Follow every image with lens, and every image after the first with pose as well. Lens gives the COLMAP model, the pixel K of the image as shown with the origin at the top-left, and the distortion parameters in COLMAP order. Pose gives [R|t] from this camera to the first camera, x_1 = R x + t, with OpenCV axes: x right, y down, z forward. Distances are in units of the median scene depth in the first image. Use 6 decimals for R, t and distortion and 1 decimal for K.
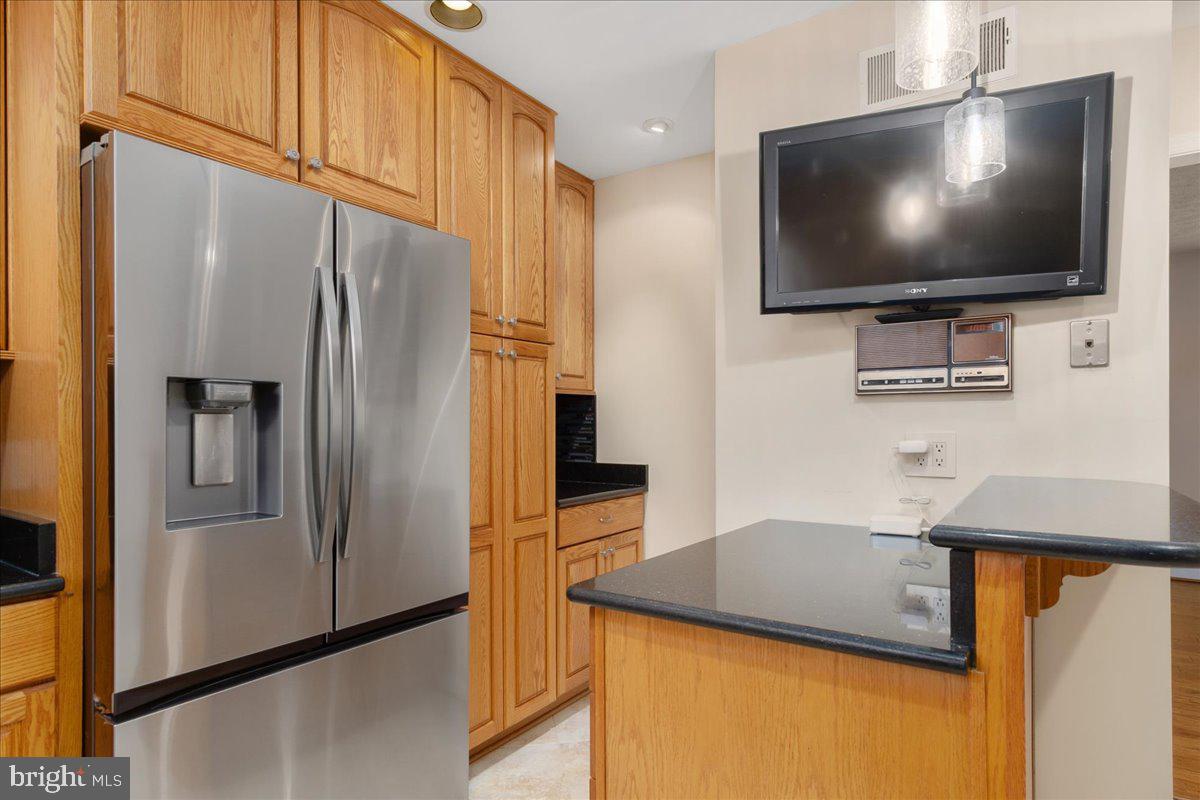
lens RADIAL K [[640.8, 0, 600.2], [0, 640.8, 423.0], [0, 0, 1]] dist [0.005322, 0.002002]
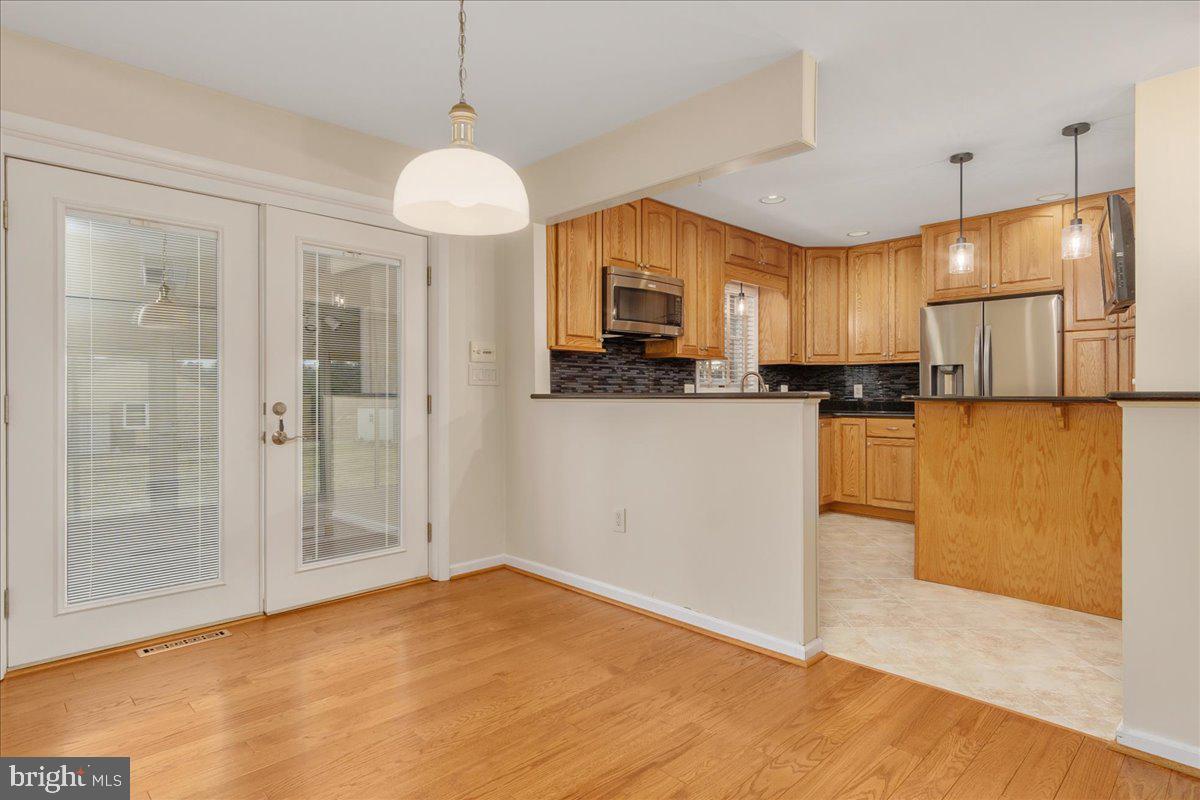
lens RADIAL K [[640.8, 0, 611.8], [0, 640.8, 394.8], [0, 0, 1]] dist [0.005322, 0.002002]
pose [[-0.186028, 0.005900, -0.982527, 2.447016], [0.002149, 0.999982, 0.005598, 0.056954], [0.982542, -0.001070, -0.186037, -0.127085]]
